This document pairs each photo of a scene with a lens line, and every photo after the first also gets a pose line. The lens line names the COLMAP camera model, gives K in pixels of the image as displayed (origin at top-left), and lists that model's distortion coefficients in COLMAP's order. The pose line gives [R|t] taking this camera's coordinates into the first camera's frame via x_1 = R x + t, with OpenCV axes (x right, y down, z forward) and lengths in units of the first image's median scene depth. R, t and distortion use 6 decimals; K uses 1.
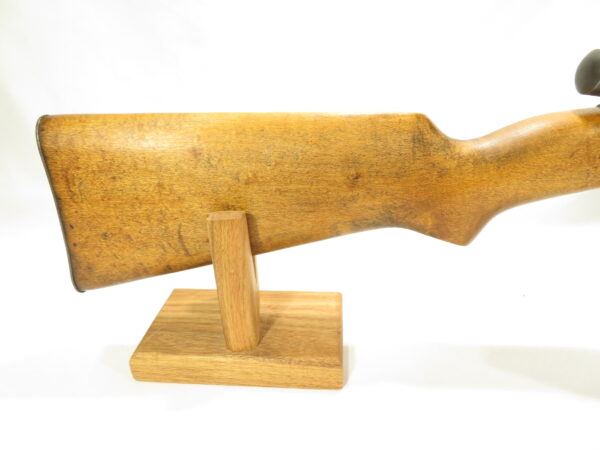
lens RADIAL K [[443.9, 0, 300.0], [0, 443.9, 225.0], [0, 0, 1]] dist [0.000876, 0.004293]
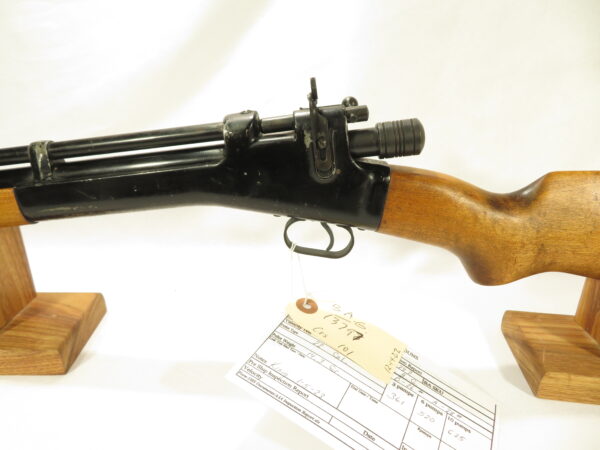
lens RADIAL K [[443.9, 0, 300.0], [0, 443.9, 225.0], [0, 0, 1]] dist [0.000876, 0.004293]
pose [[0.998382, 0.056577, -0.005610, -0.994915], [-0.056699, 0.998085, -0.024718, -0.009499], [0.004201, 0.024996, 0.999679, -0.093928]]
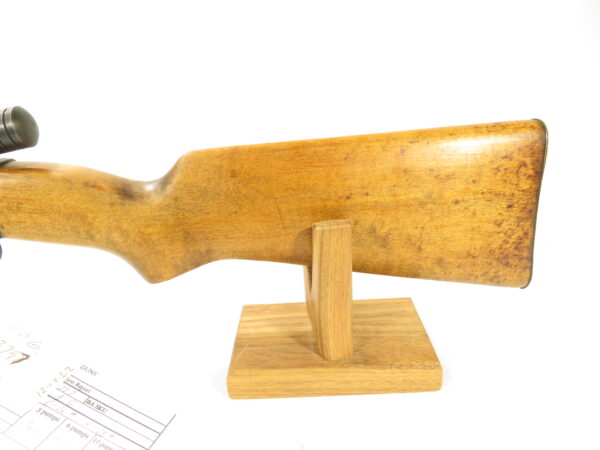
lens RADIAL K [[443.9, 0, 300.0], [0, 443.9, 225.0], [0, 0, 1]] dist [0.000876, 0.004293]
pose [[0.995657, -0.054519, 0.075470, -0.282534], [0.057711, 0.997500, -0.040777, 0.014716], [-0.073059, 0.044955, 0.996314, -0.008373]]
